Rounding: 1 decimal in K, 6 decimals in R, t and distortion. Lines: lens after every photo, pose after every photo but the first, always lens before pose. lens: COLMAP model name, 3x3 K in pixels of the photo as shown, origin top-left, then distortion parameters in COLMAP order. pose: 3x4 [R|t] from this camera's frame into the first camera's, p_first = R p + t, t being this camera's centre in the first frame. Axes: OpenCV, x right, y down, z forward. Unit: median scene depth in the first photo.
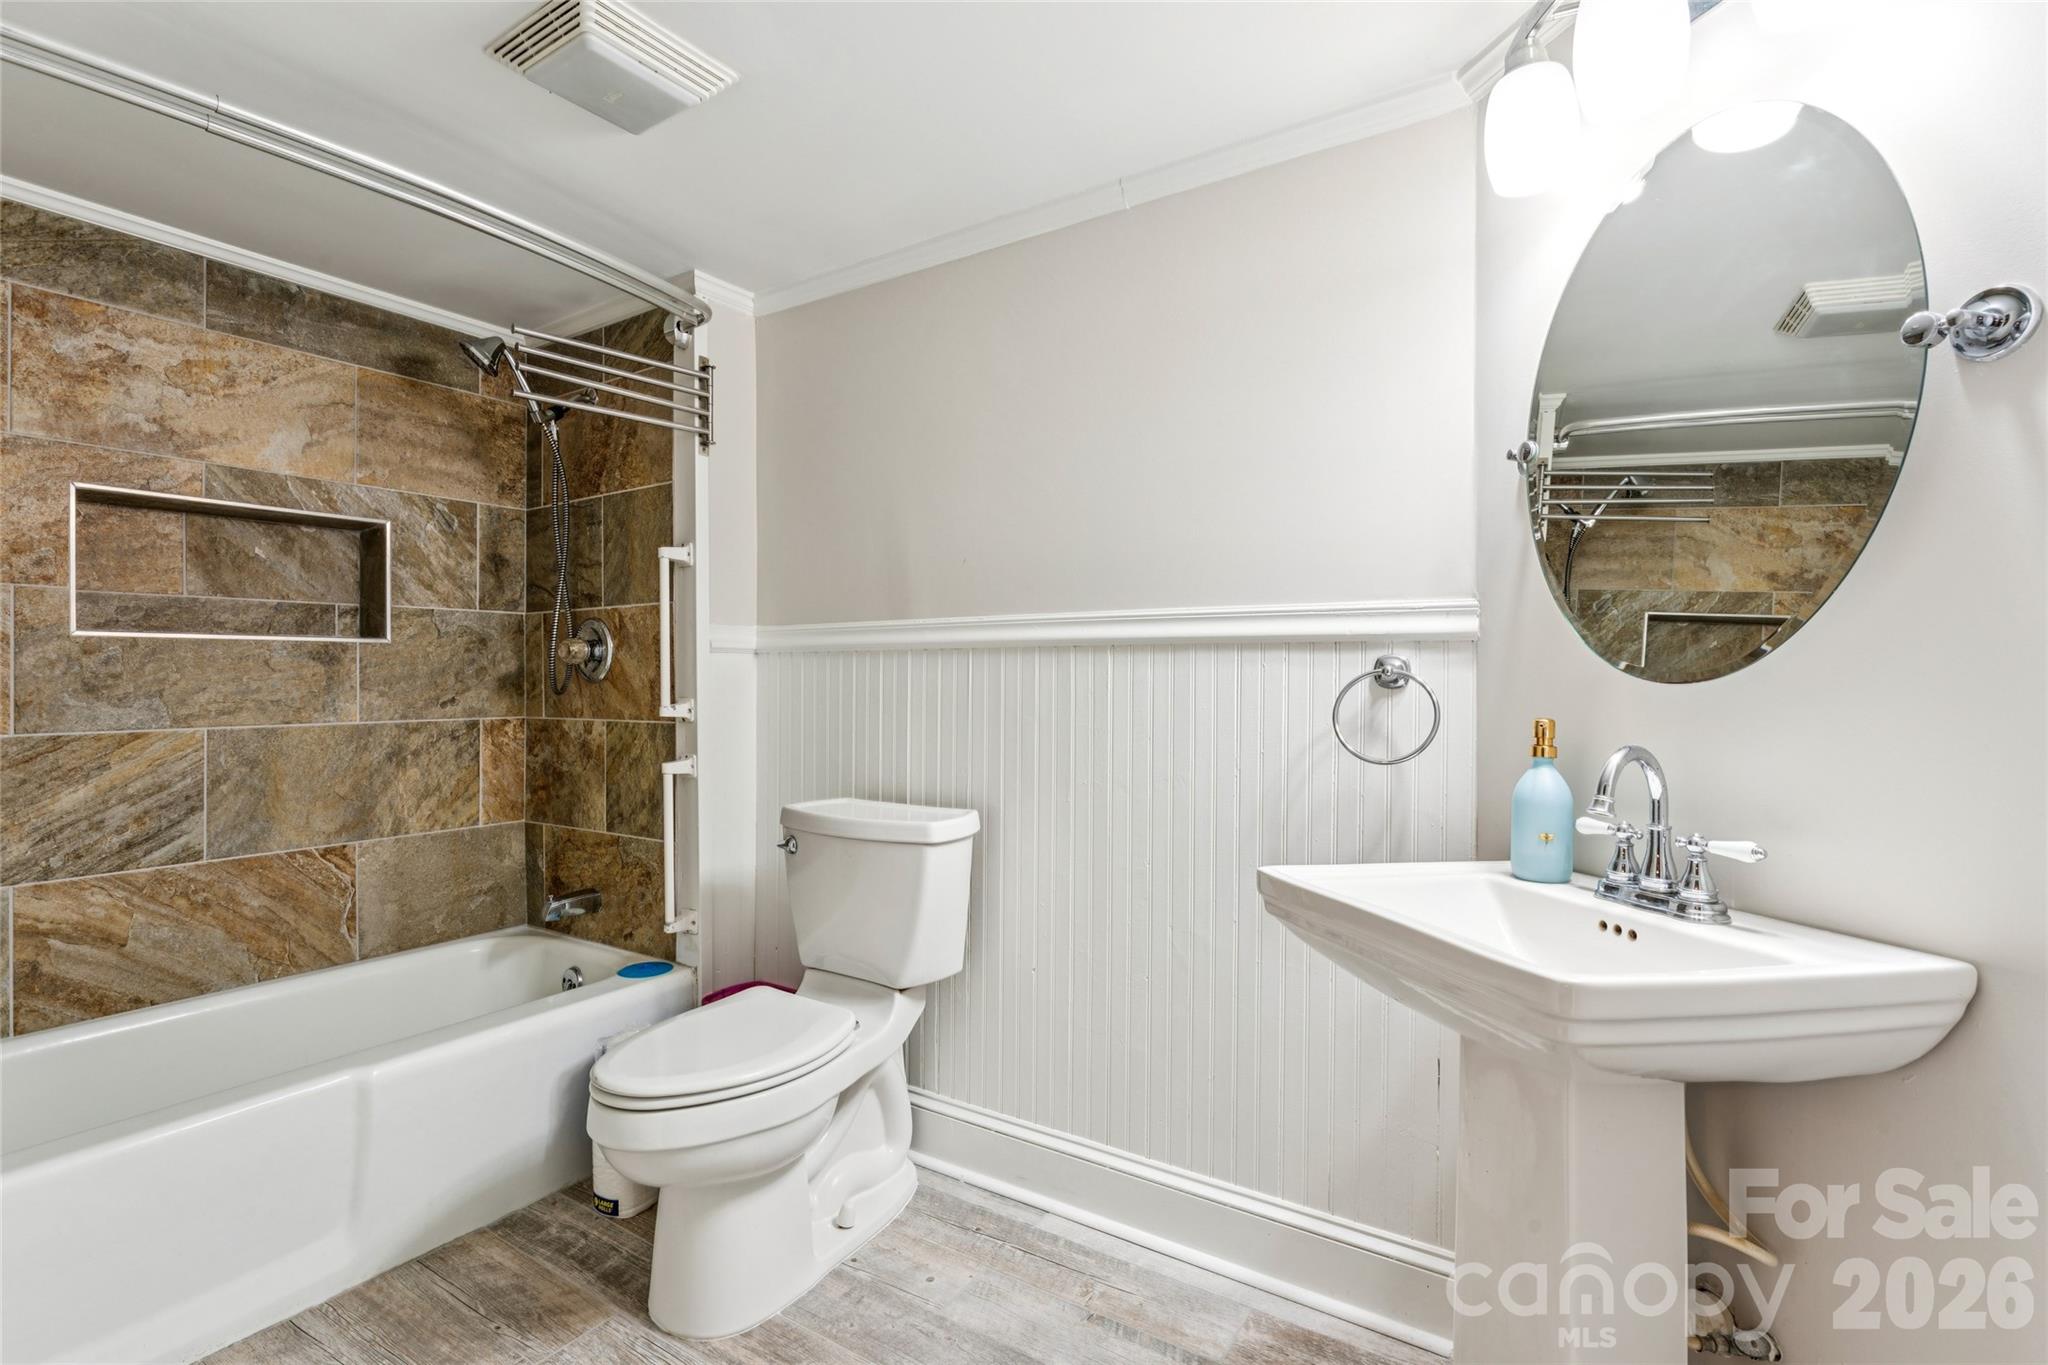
lens RADIAL K [[945.8, 0, 1022.2], [0, 945.8, 679.7], [0, 0, 1]] dist [0.000236, -0.000187]
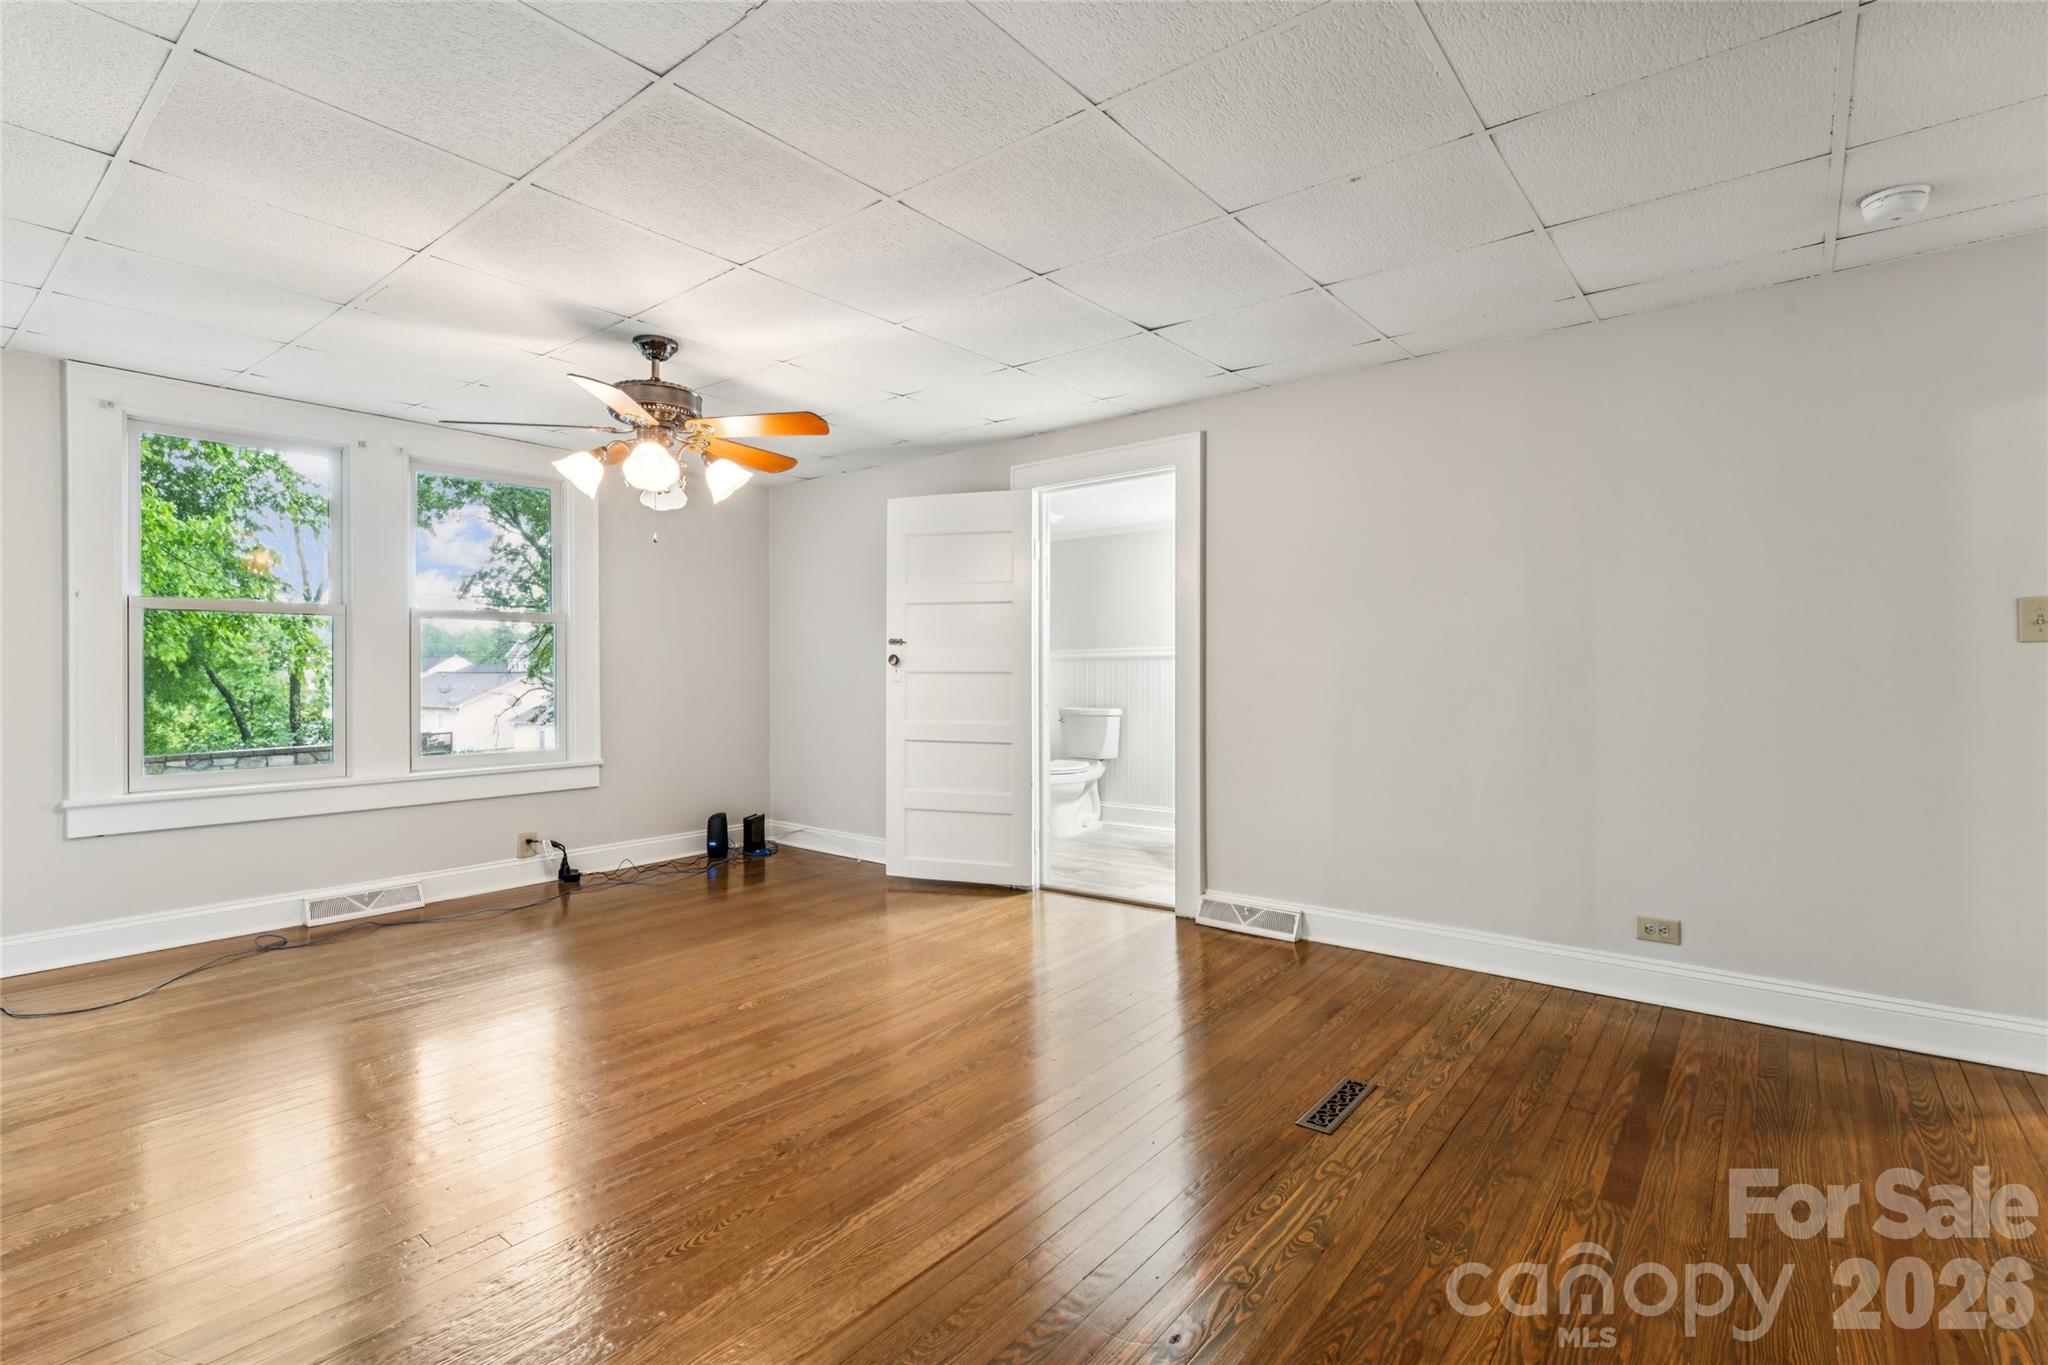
lens RADIAL K [[945.8, 0, 1030.5], [0, 945.8, 669.4], [0, 0, 1]] dist [0.000236, -0.000187]
pose [[0.996662, 0.001014, -0.081632, -0.096585], [-0.001261, 0.999995, -0.002977, 0.012334], [0.081628, 0.003070, 0.996658, -2.325116]]
